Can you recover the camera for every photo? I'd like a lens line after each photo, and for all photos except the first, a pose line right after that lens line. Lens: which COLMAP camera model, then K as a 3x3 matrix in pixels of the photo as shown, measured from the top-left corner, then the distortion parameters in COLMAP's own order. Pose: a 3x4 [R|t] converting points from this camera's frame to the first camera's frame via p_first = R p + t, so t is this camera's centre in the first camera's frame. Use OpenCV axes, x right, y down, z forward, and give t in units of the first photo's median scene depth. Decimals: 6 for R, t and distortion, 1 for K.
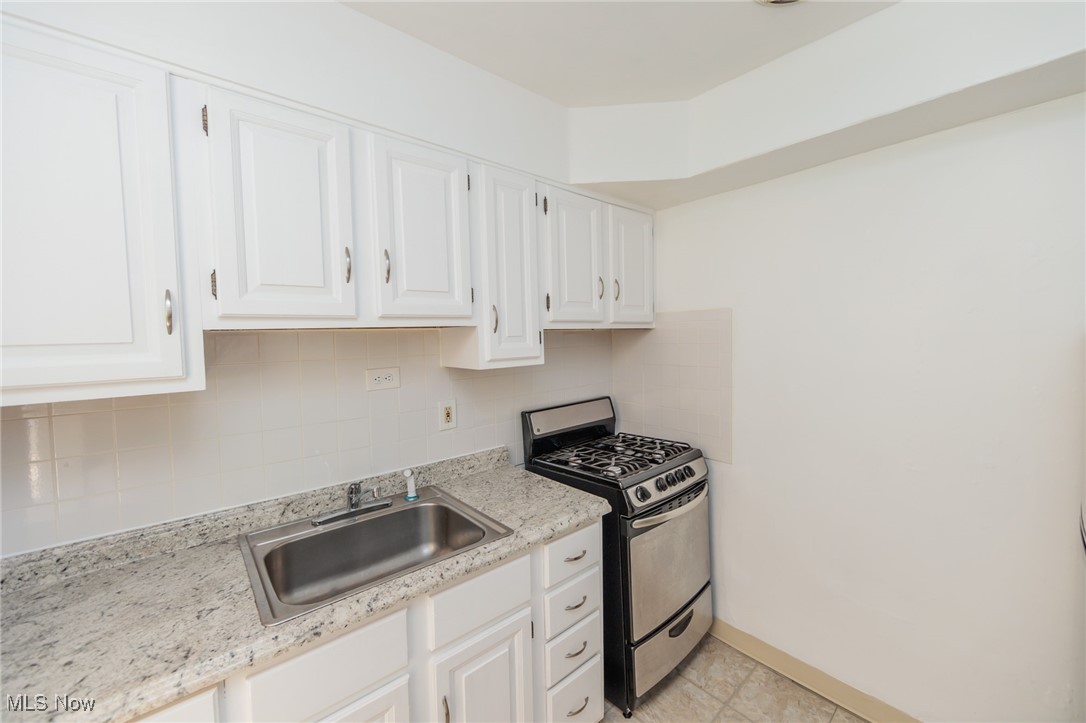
lens RADIAL K [[425.7, 0, 544.3], [0, 425.7, 353.7], [0, 0, 1]] dist [-0.000676, -0.000213]
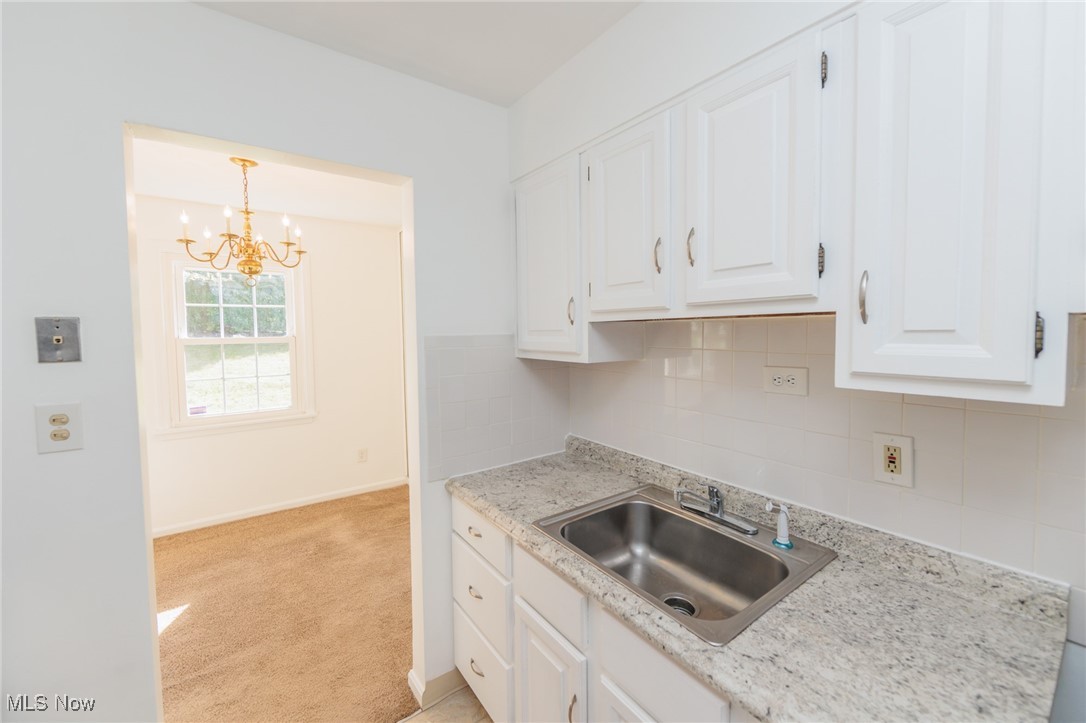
lens RADIAL K [[415.1, 0, 543.3], [0, 415.1, 344.7], [0, 0, 1]] dist [-0.000430, -0.000080]
pose [[-0.055213, 0.056885, -0.996853, 0.484615], [-0.038616, 0.997507, 0.059061, -0.042354], [0.997728, 0.041755, -0.052879, 0.706841]]
